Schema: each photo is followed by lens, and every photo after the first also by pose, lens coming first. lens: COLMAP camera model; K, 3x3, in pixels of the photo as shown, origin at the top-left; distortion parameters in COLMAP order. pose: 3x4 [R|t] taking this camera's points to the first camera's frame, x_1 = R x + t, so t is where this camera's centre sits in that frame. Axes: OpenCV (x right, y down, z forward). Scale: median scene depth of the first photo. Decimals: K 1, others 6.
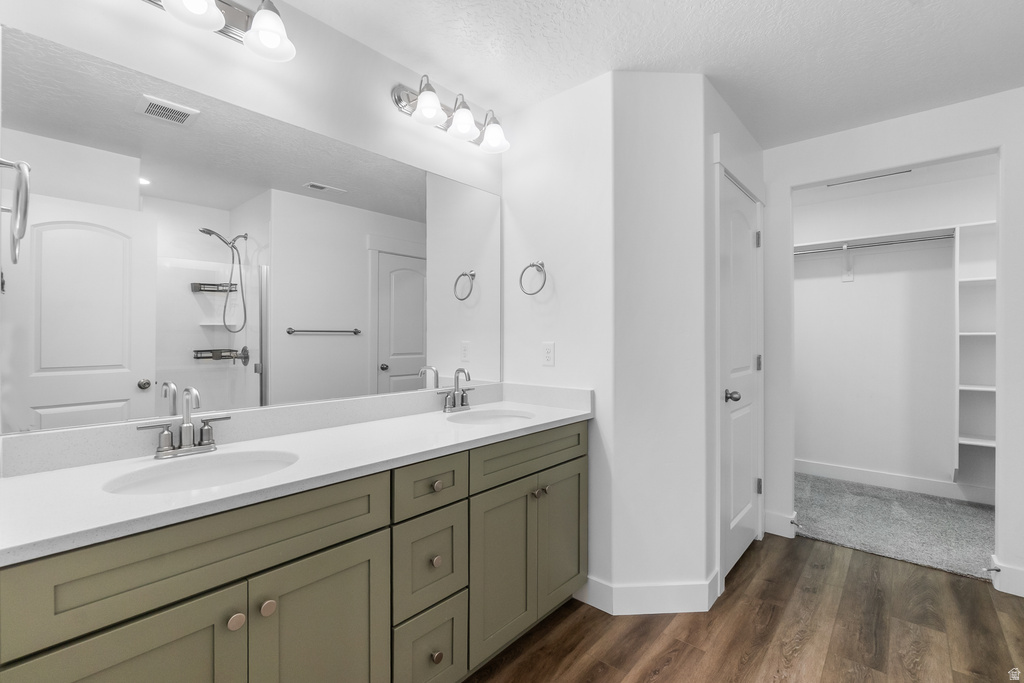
lens RADIAL K [[457.2, 0, 508.3], [0, 457.2, 337.9], [0, 0, 1]] dist [-0.001441, 0.000405]
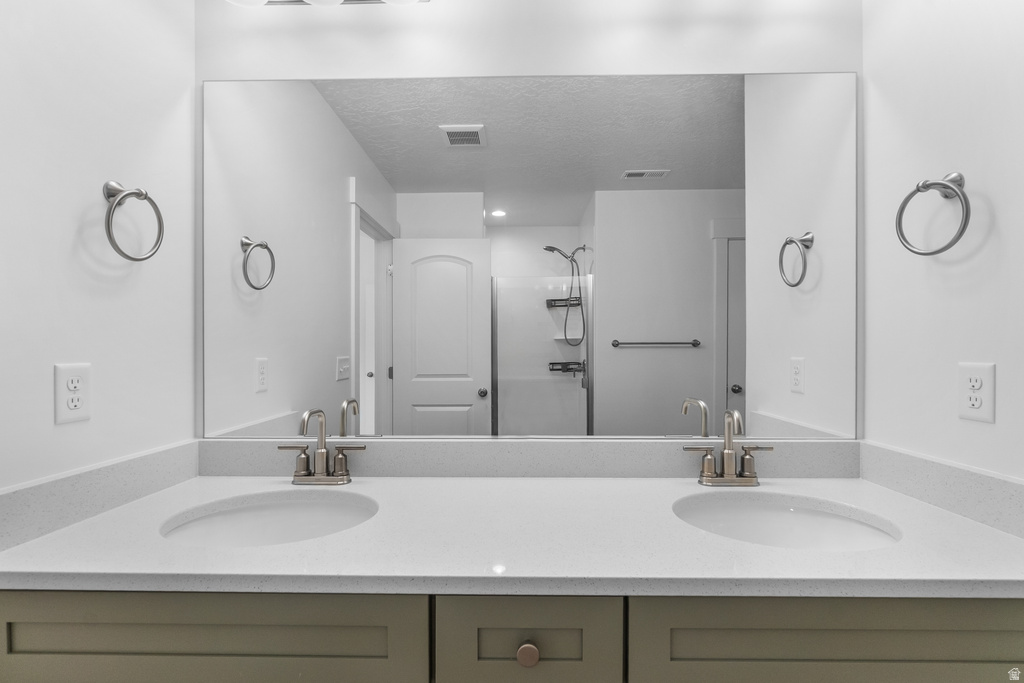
lens RADIAL K [[457.2, 0, 514.9], [0, 457.2, 347.5], [0, 0, 1]] dist [-0.001441, 0.000405]
pose [[0.650077, -0.005241, -0.759850, 0.118873], [0.000822, 0.999980, -0.006194, -0.002091], [0.759868, 0.003402, 0.650069, 0.381467]]
